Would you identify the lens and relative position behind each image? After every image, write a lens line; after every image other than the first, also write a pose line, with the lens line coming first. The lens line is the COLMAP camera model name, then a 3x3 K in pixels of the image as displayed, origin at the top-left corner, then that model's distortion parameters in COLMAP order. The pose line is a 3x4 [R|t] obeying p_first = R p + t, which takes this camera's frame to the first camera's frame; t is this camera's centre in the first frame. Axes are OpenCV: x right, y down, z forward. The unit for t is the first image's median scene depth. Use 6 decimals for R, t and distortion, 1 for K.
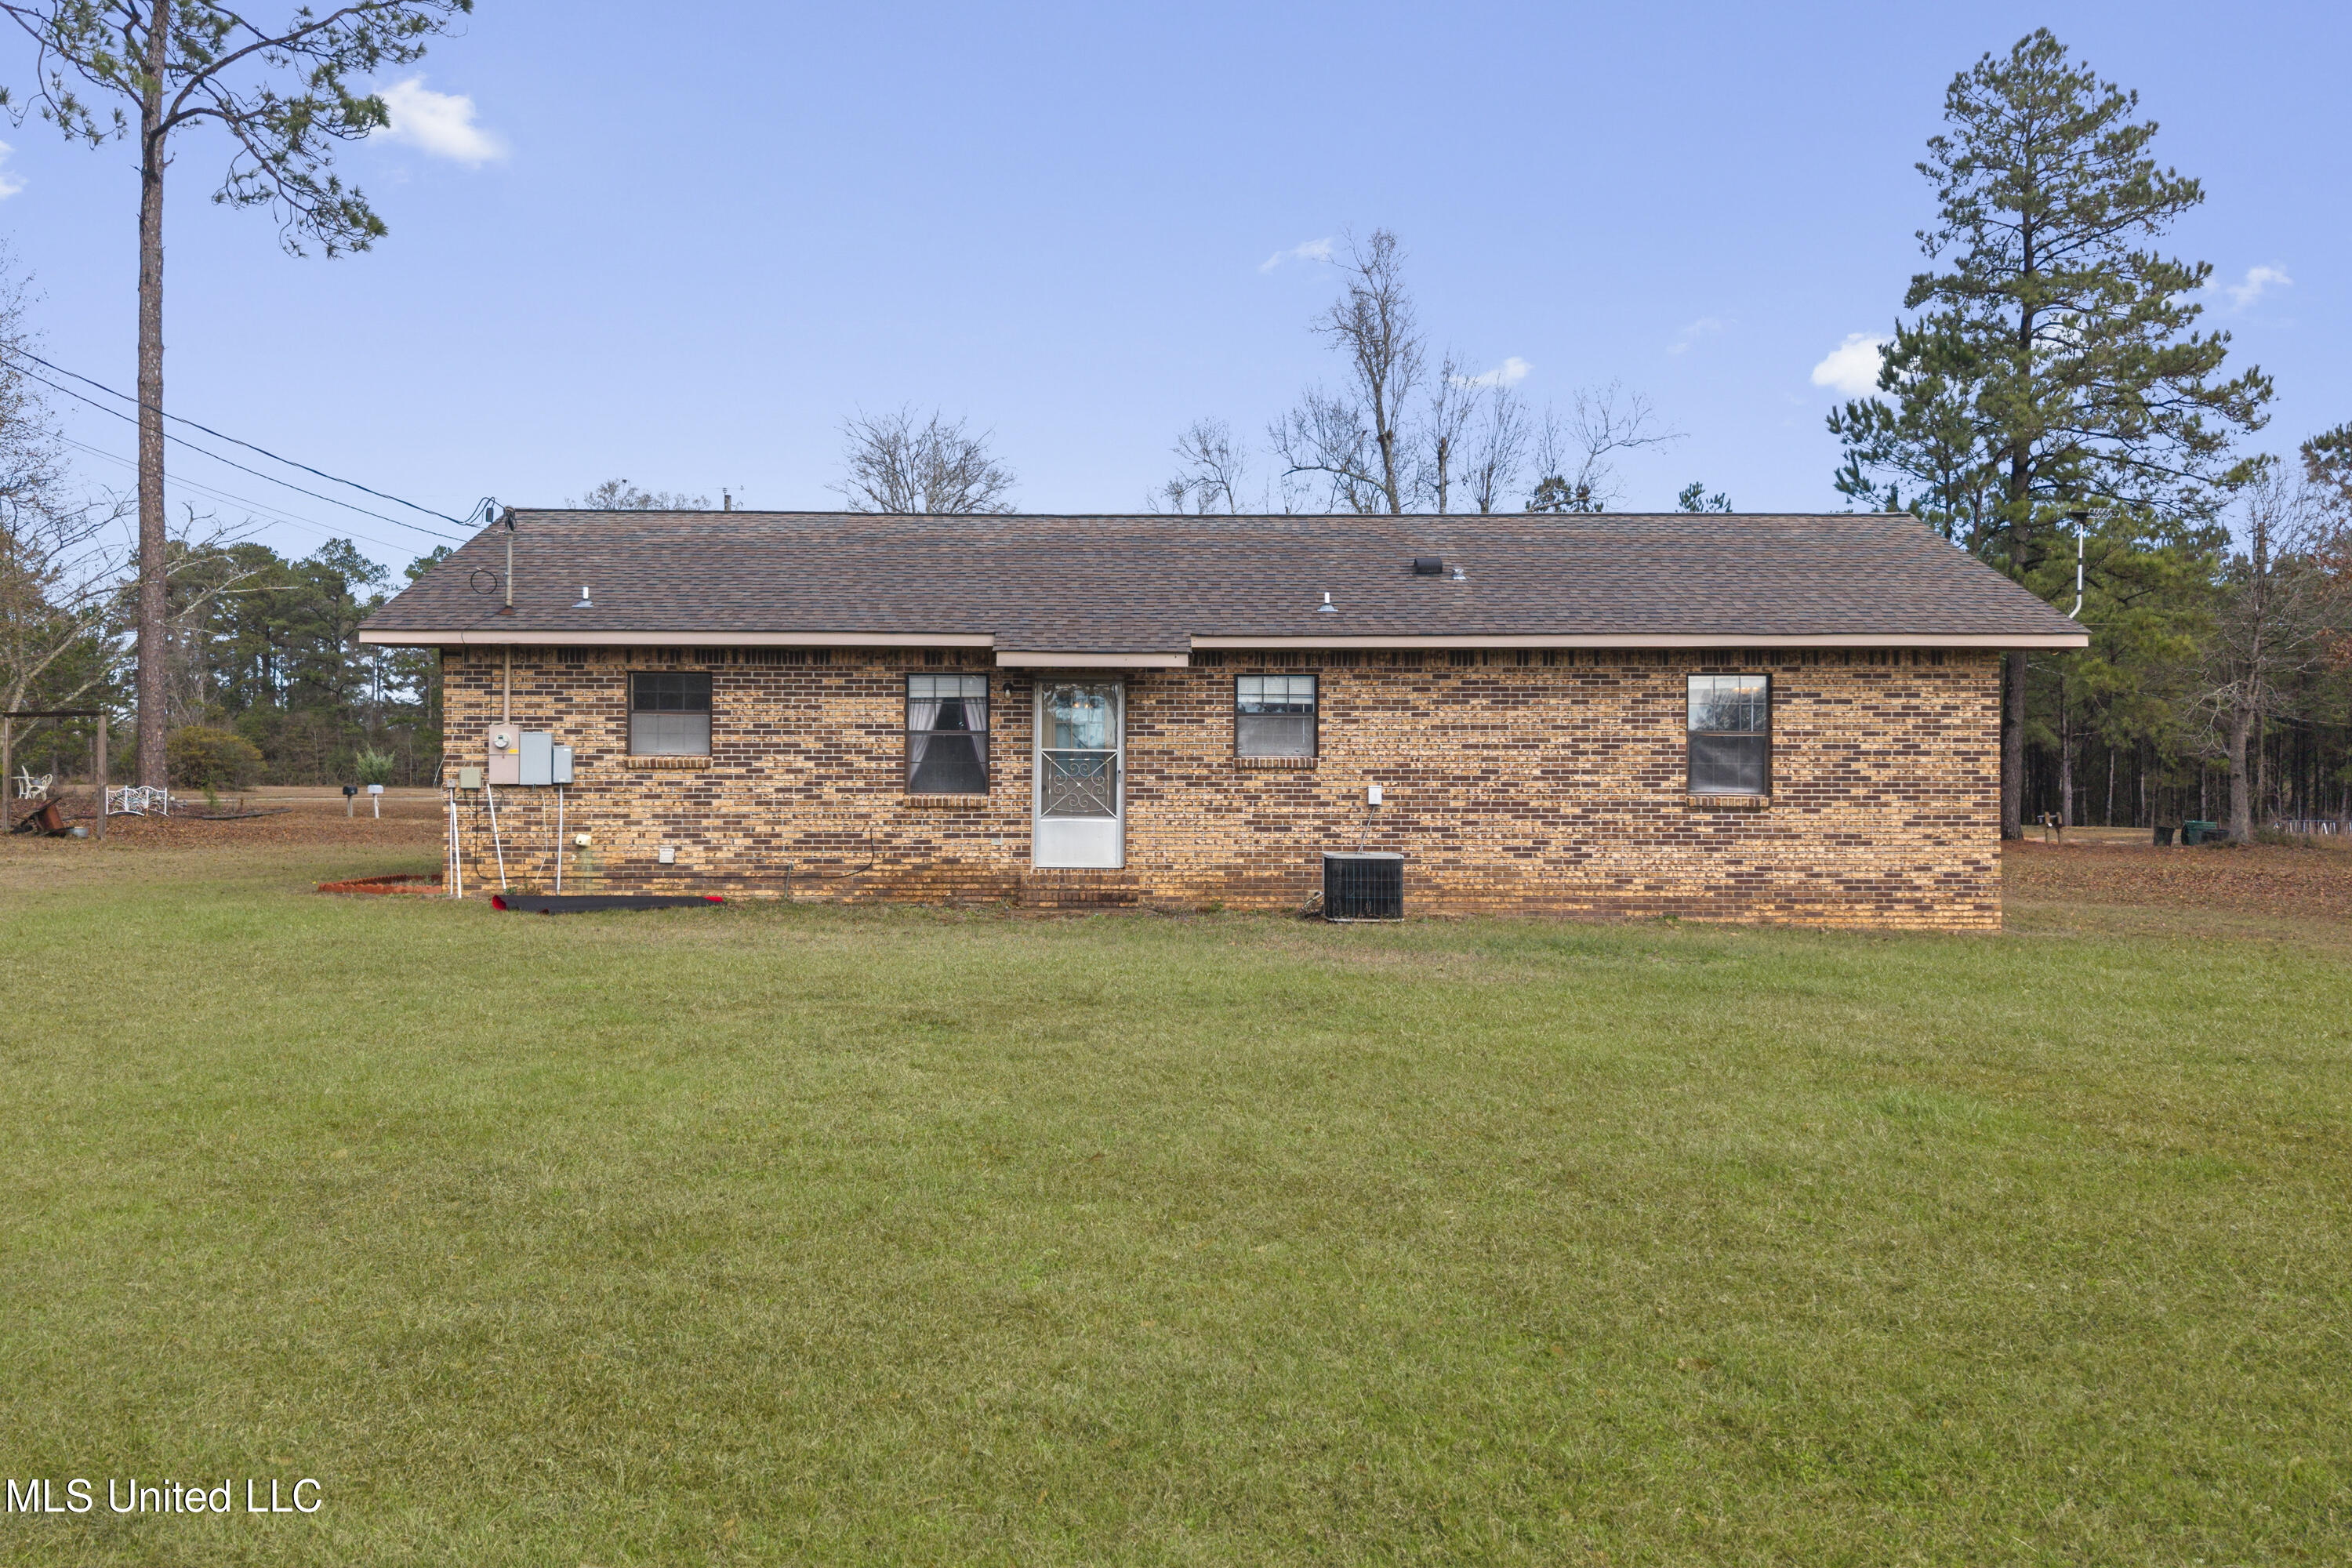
lens RADIAL K [[1823.4, 0, 1176.0], [0, 1823.4, 784.0], [0, 0, 1]] dist [0.163971, -0.410581]
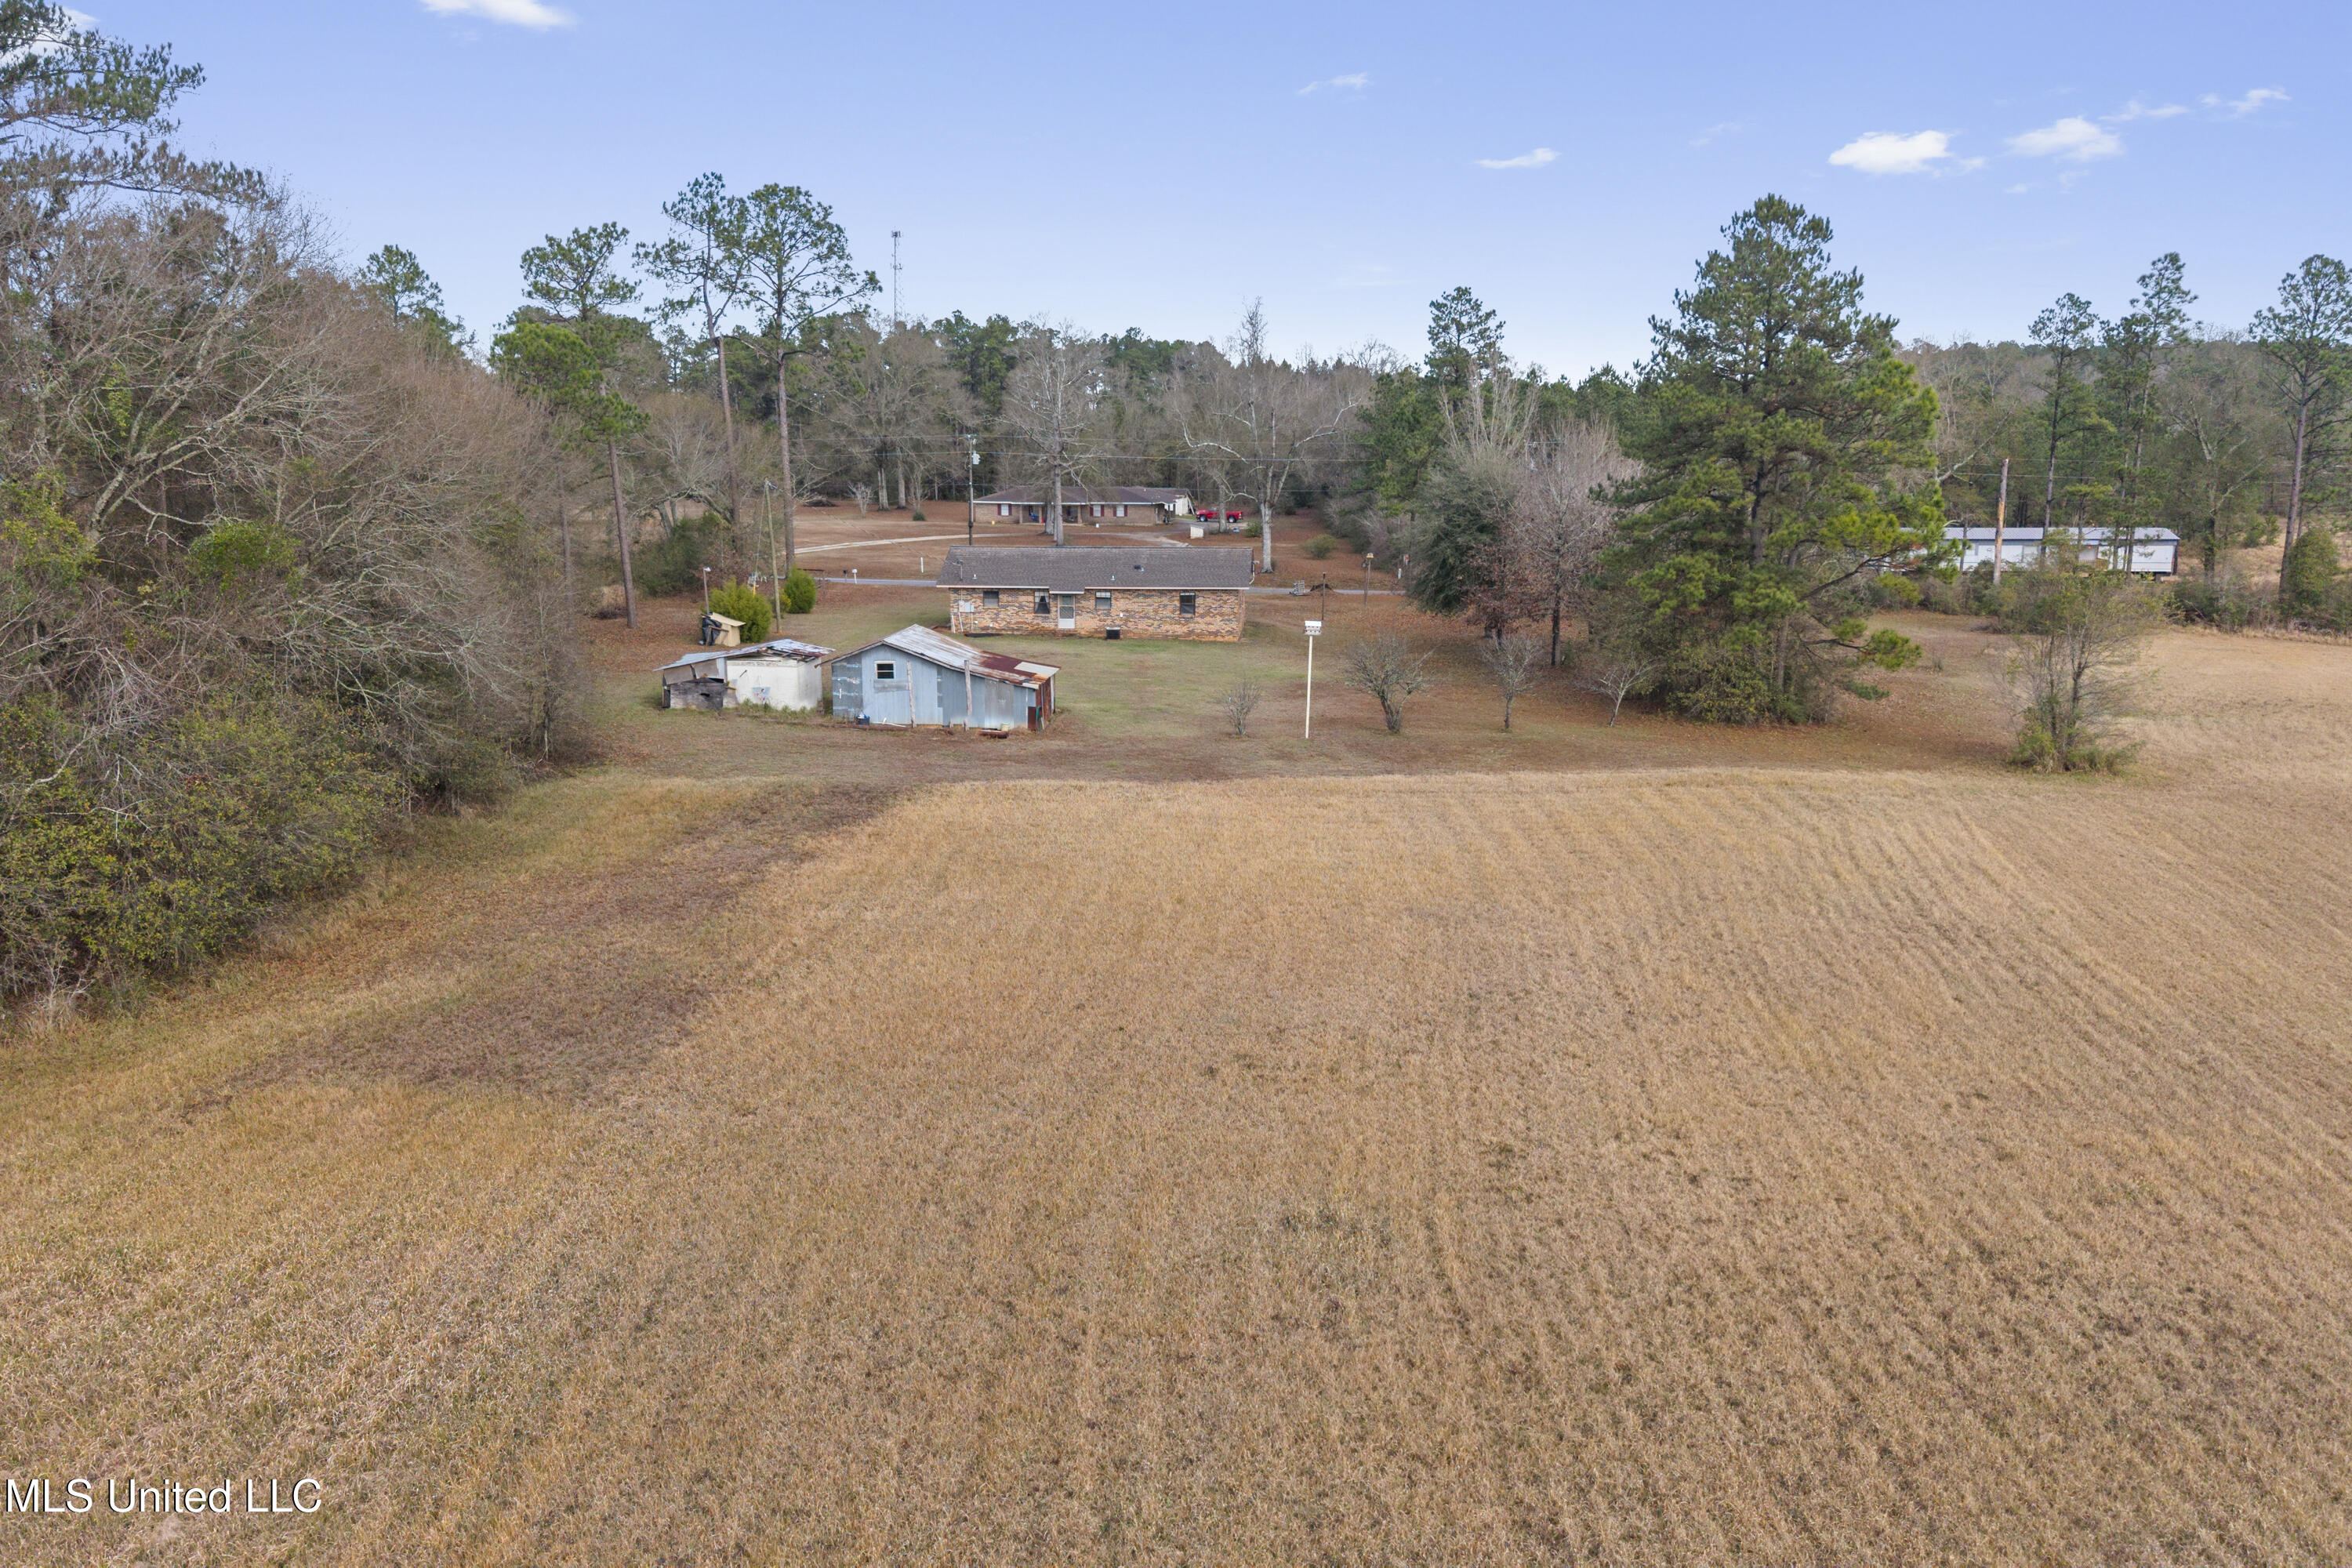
lens RADIAL K [[1823.4, 0, 1176.0], [0, 1823.4, 784.0], [0, 0, 1]] dist [0.163971, -0.410581]
pose [[0.995706, 0.014525, -0.091422, 0.759089], [0.003396, 0.981217, 0.192880, -0.535281], [0.092506, -0.192362, 0.976954, -4.272592]]
